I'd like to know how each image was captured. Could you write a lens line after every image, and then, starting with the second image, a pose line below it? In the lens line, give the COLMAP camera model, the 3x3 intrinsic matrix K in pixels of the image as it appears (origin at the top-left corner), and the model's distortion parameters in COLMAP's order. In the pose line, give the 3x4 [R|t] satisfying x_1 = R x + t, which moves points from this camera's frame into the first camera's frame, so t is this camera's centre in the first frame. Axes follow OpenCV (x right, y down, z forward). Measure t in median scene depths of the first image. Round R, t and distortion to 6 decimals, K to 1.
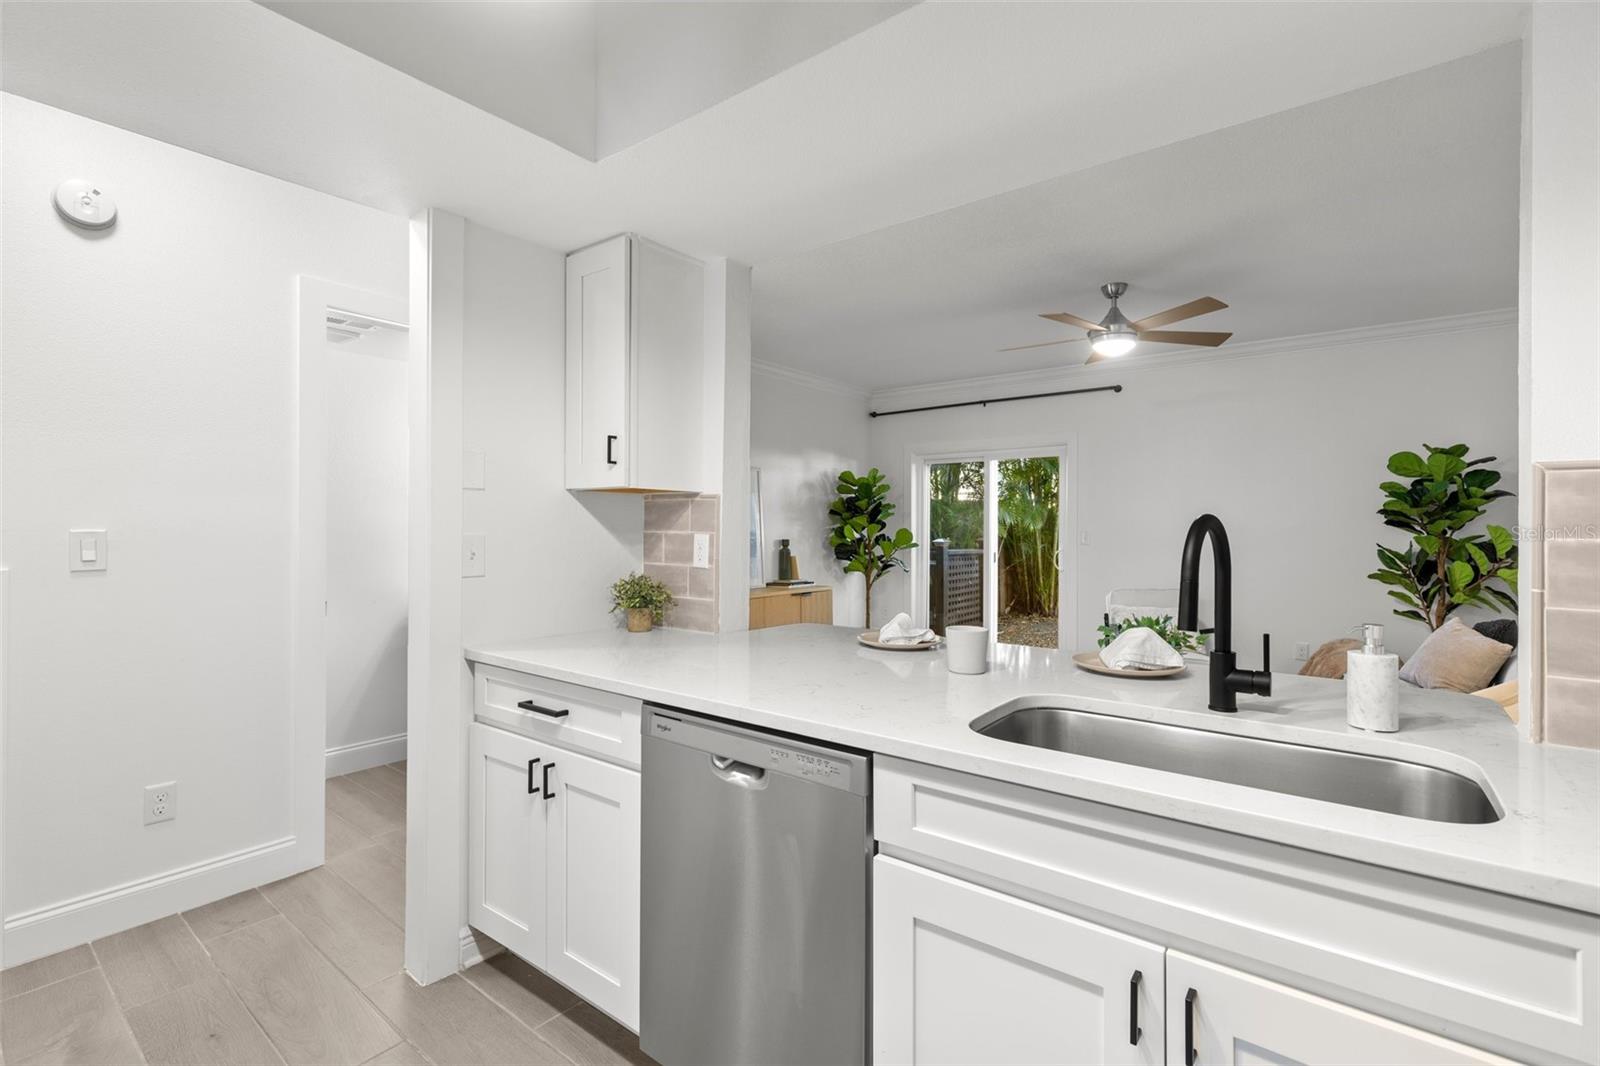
lens RADIAL K [[720.7, 0, 801.1], [0, 720.7, 524.2], [0, 0, 1]] dist [0.009758, -0.002251]
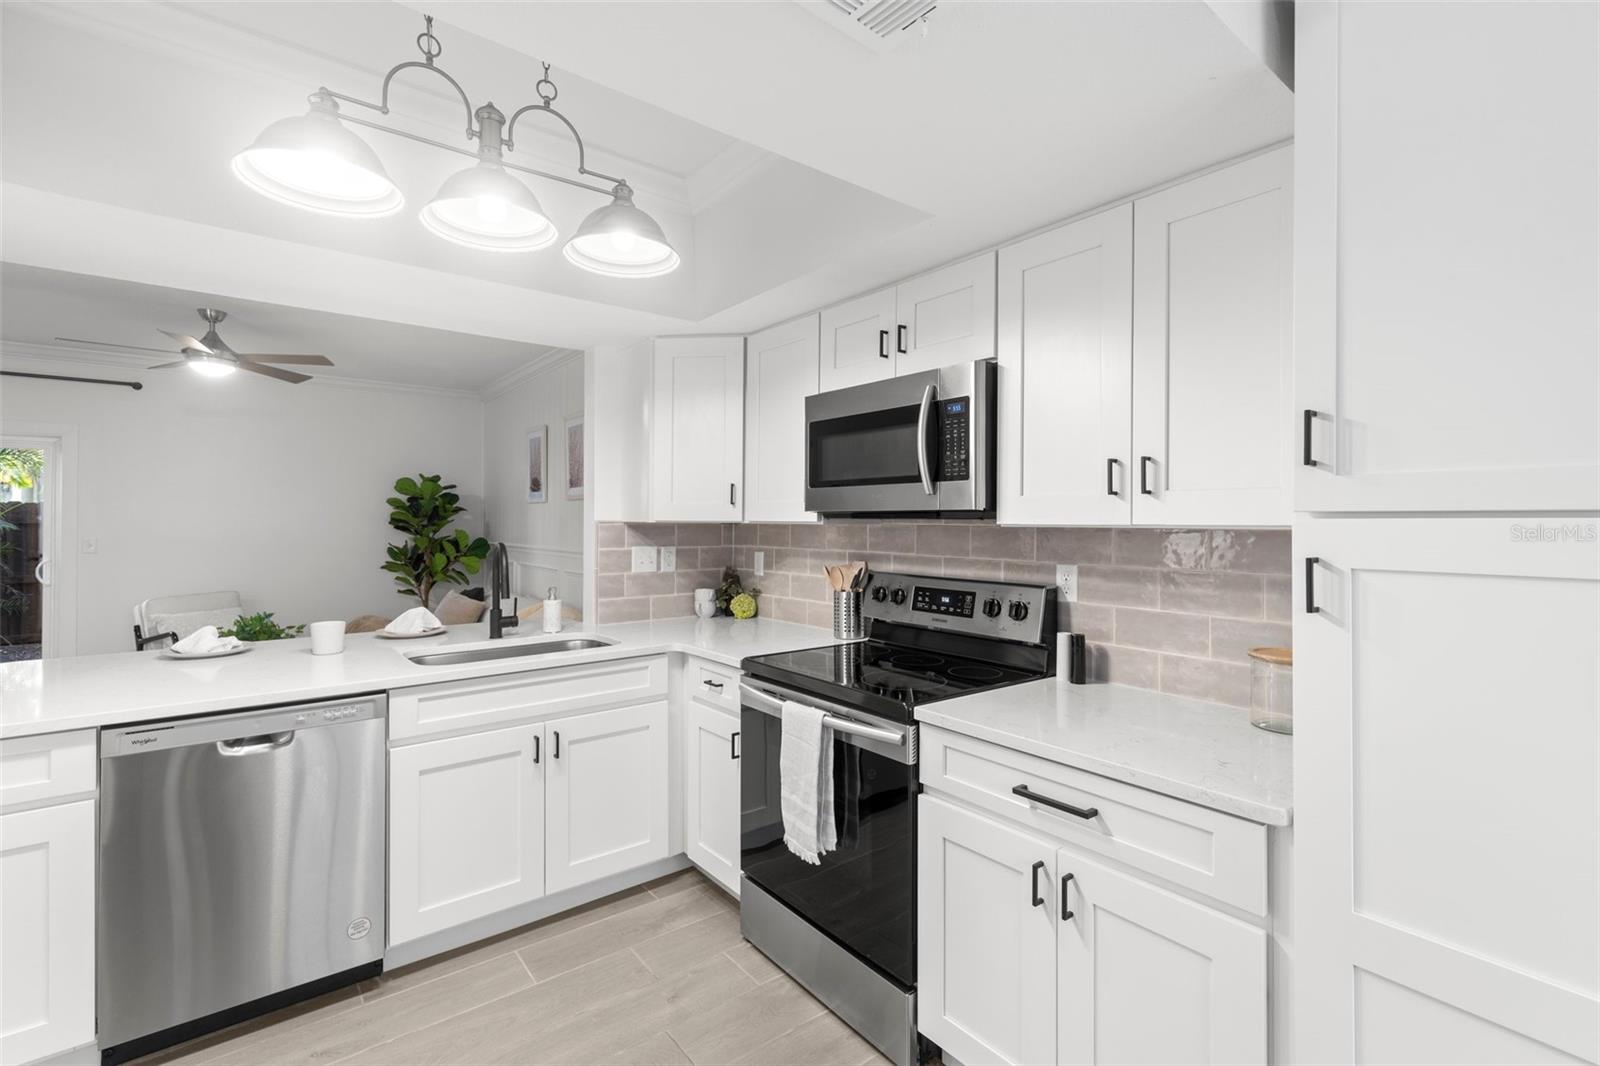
lens RADIAL K [[720.7, 0, 805.6], [0, 720.7, 516.7], [0, 0, 1]] dist [0.009758, -0.002251]
pose [[0.239065, 0.001689, 0.971002, -0.370553], [-0.003719, 0.999993, -0.000824, -0.026577], [-0.970997, -0.003414, 0.239069, -0.101936]]
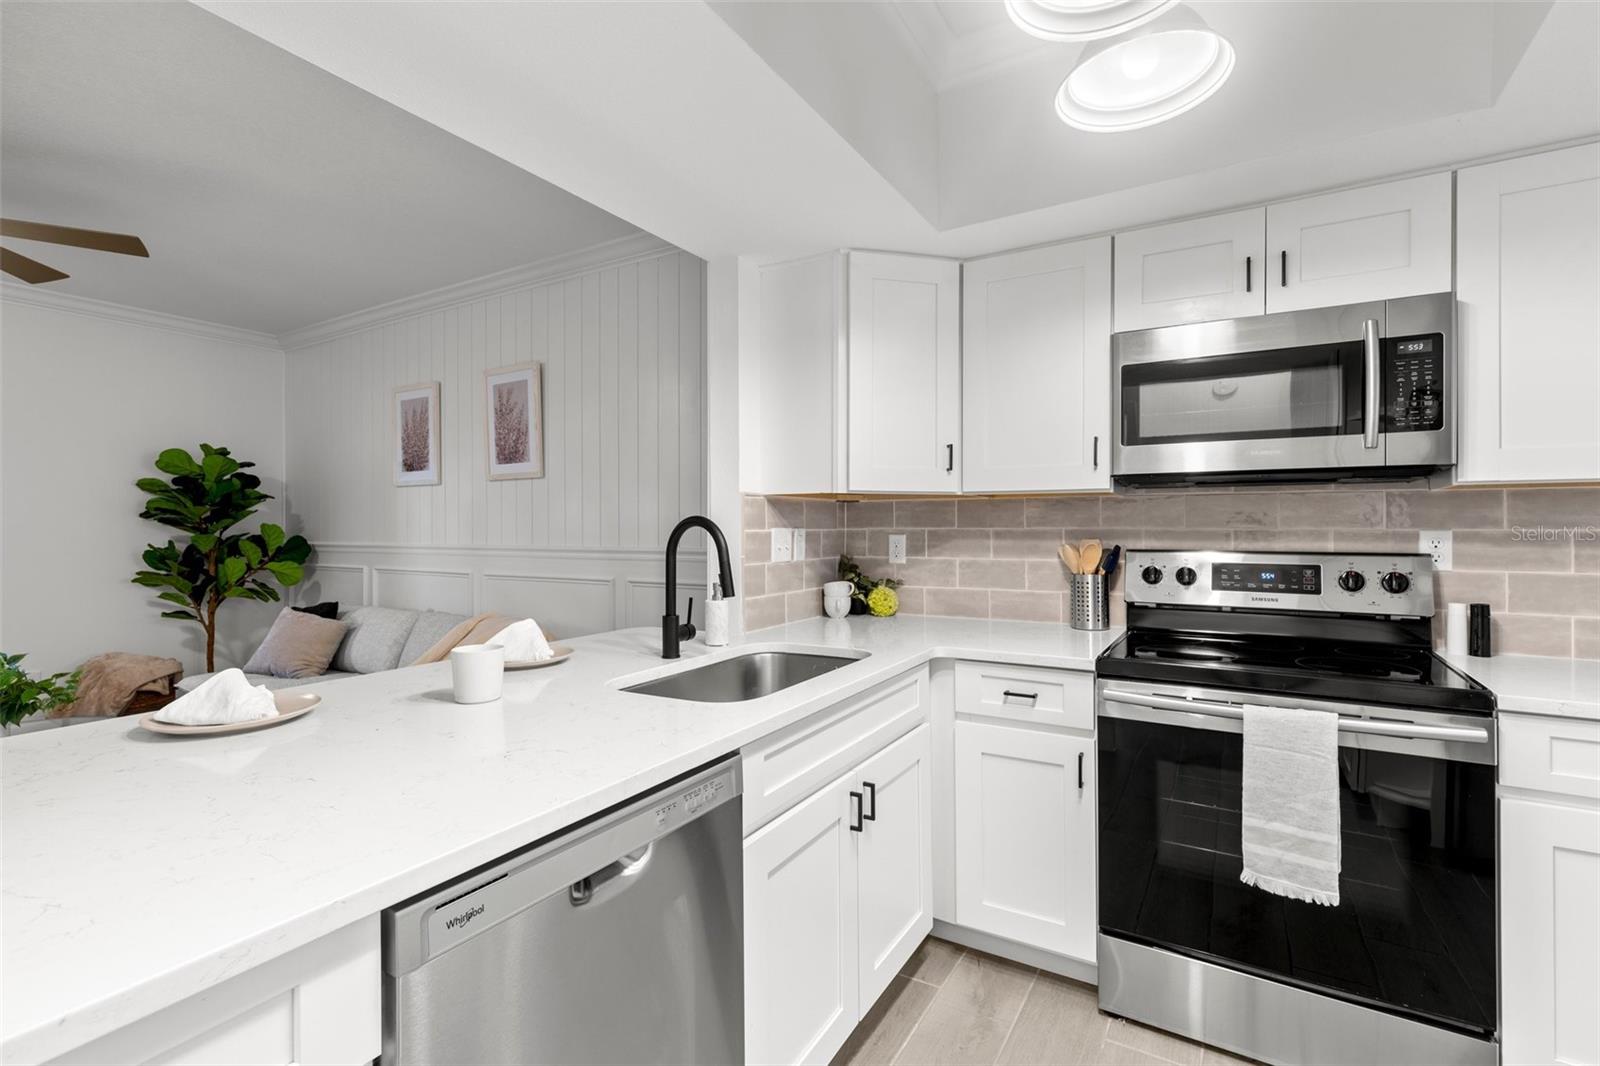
lens RADIAL K [[720.7, 0, 811.4], [0, 720.7, 524.9], [0, 0, 1]] dist [0.009758, -0.002251]
pose [[-0.126056, -0.002472, 0.992020, -0.257394], [-0.000451, 0.999997, 0.002434, 0.000187], [-0.992023, -0.000140, -0.126057, 0.287427]]
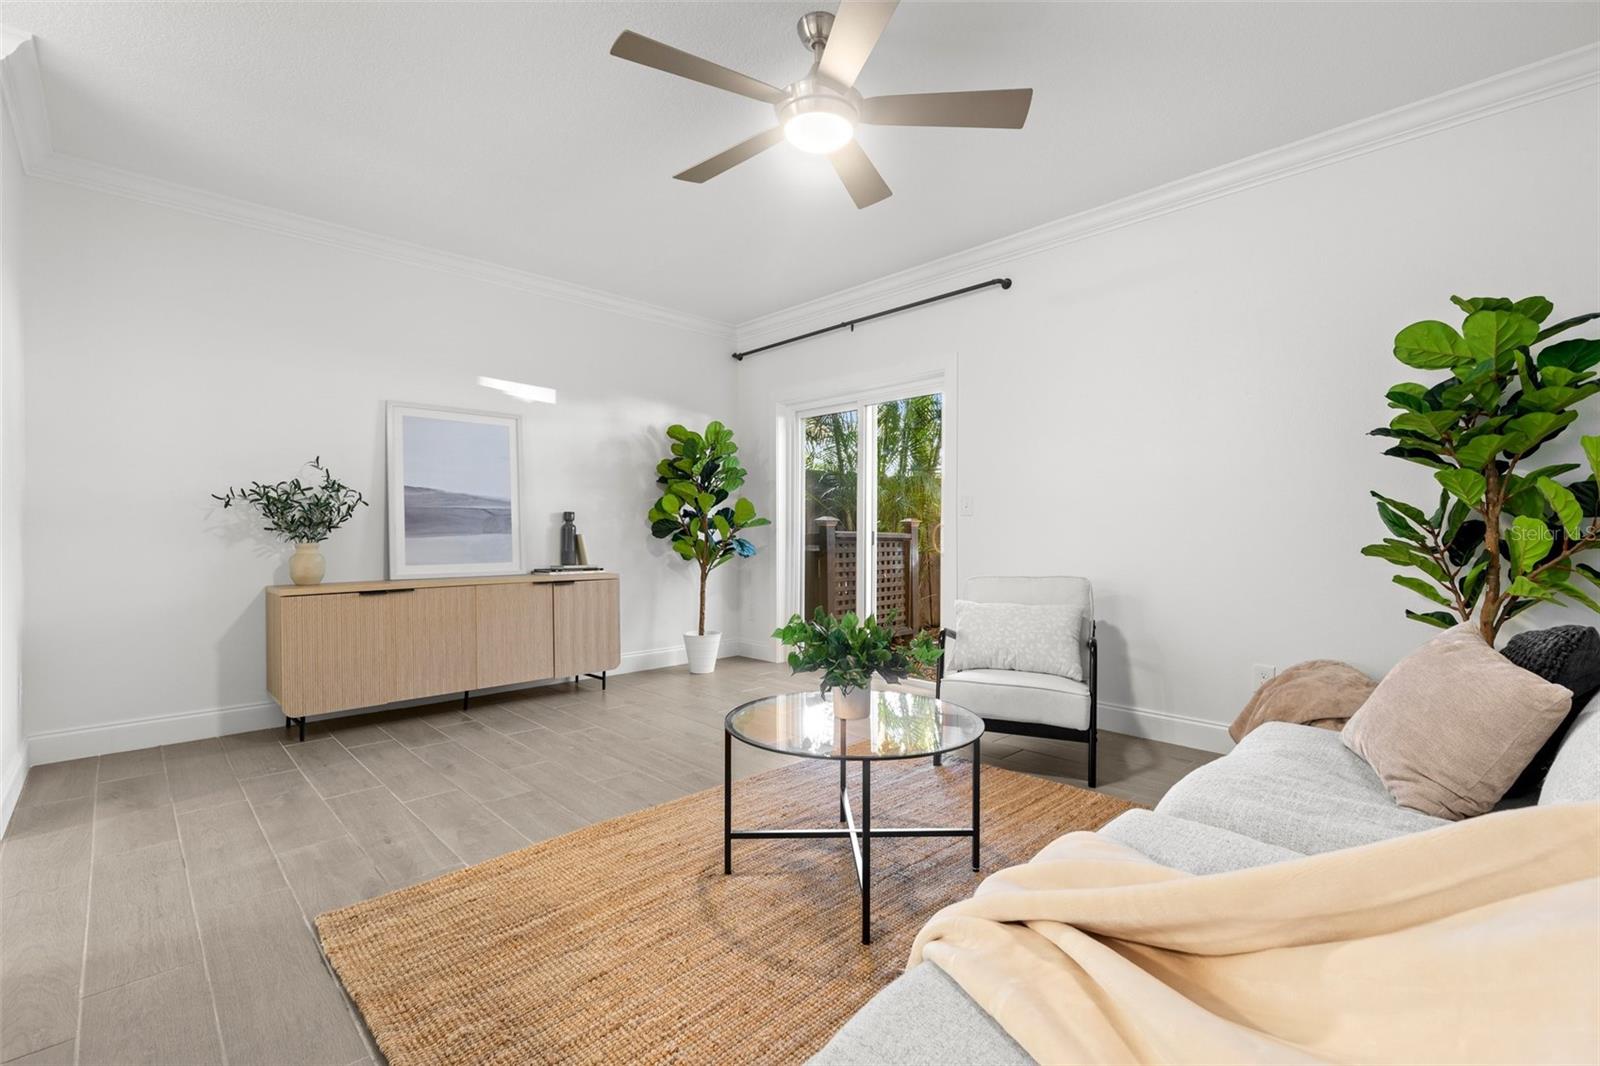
lens RADIAL K [[720.7, 0, 796.1], [0, 720.7, 532.5], [0, 0, 1]] dist [0.009758, -0.002251]
pose [[0.989828, -0.002060, -0.142254, 0.463992], [0.002313, 0.999996, 0.001610, 0.060542], [0.142251, -0.001923, 0.989829, 0.410405]]
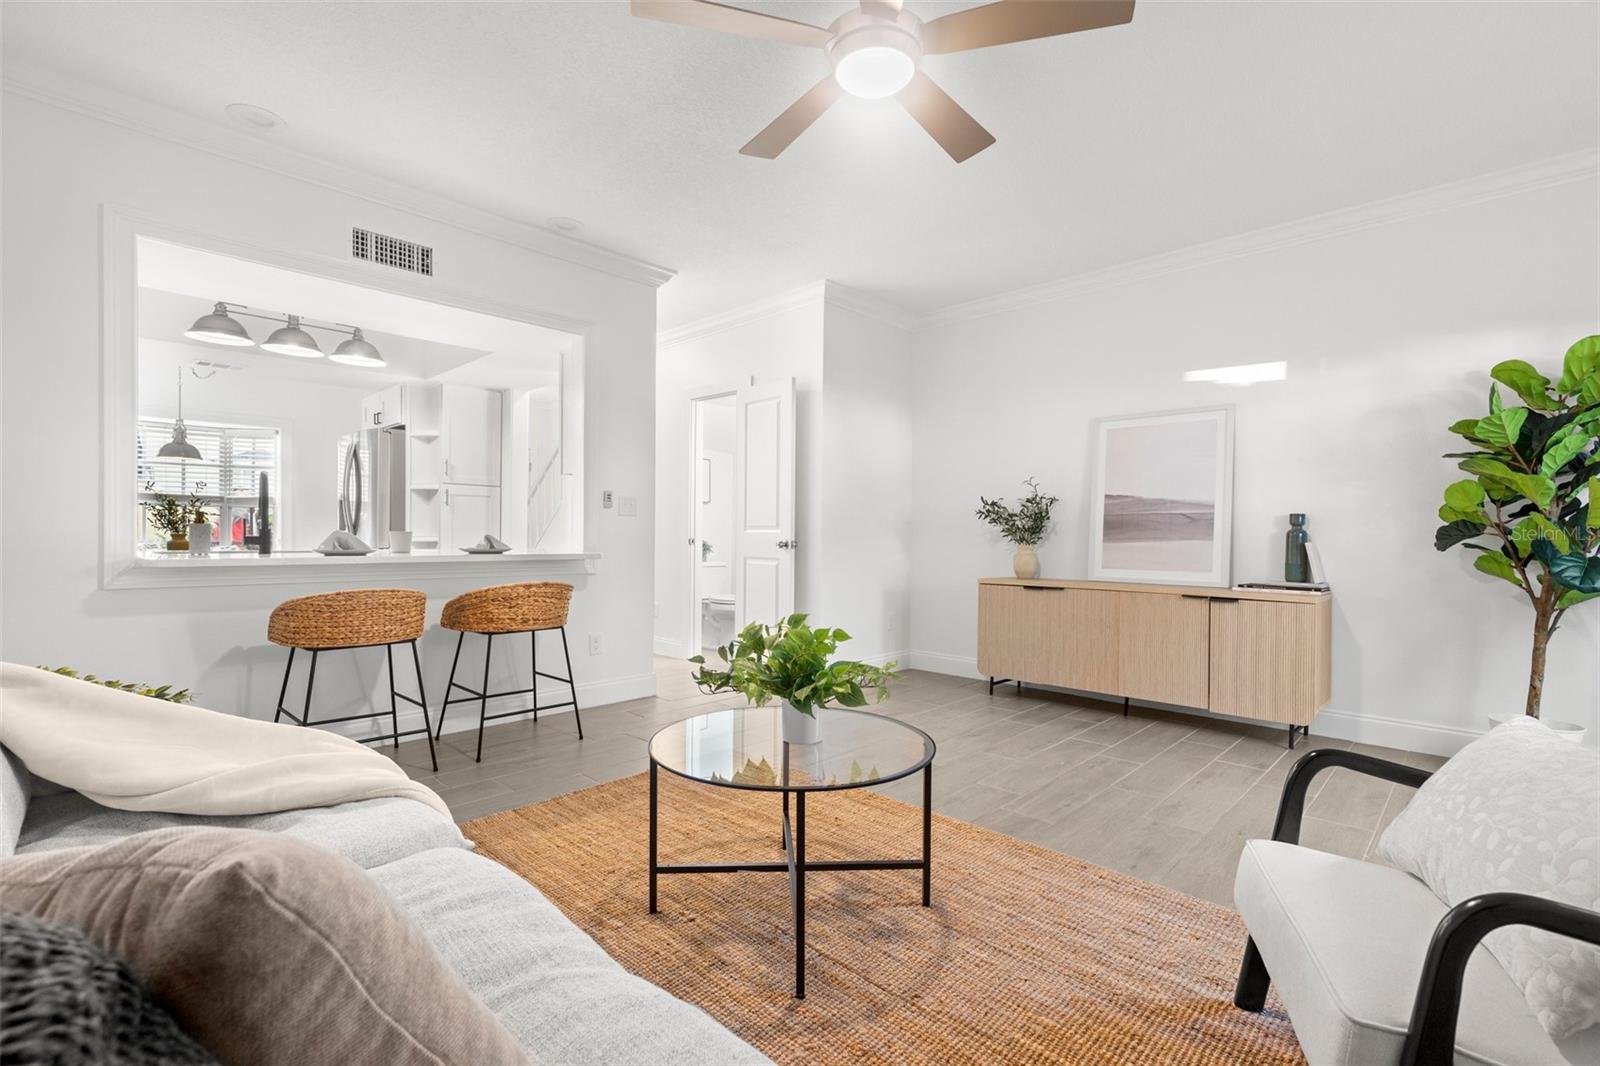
lens RADIAL K [[720.7, 0, 806.0], [0, 720.7, 534.2], [0, 0, 1]] dist [0.009758, -0.002251]
pose [[-0.093746, -0.000426, -0.995596, 0.874487], [-0.007633, 0.999971, 0.000291, 0.058696], [0.995567, 0.007627, -0.093747, 0.944207]]
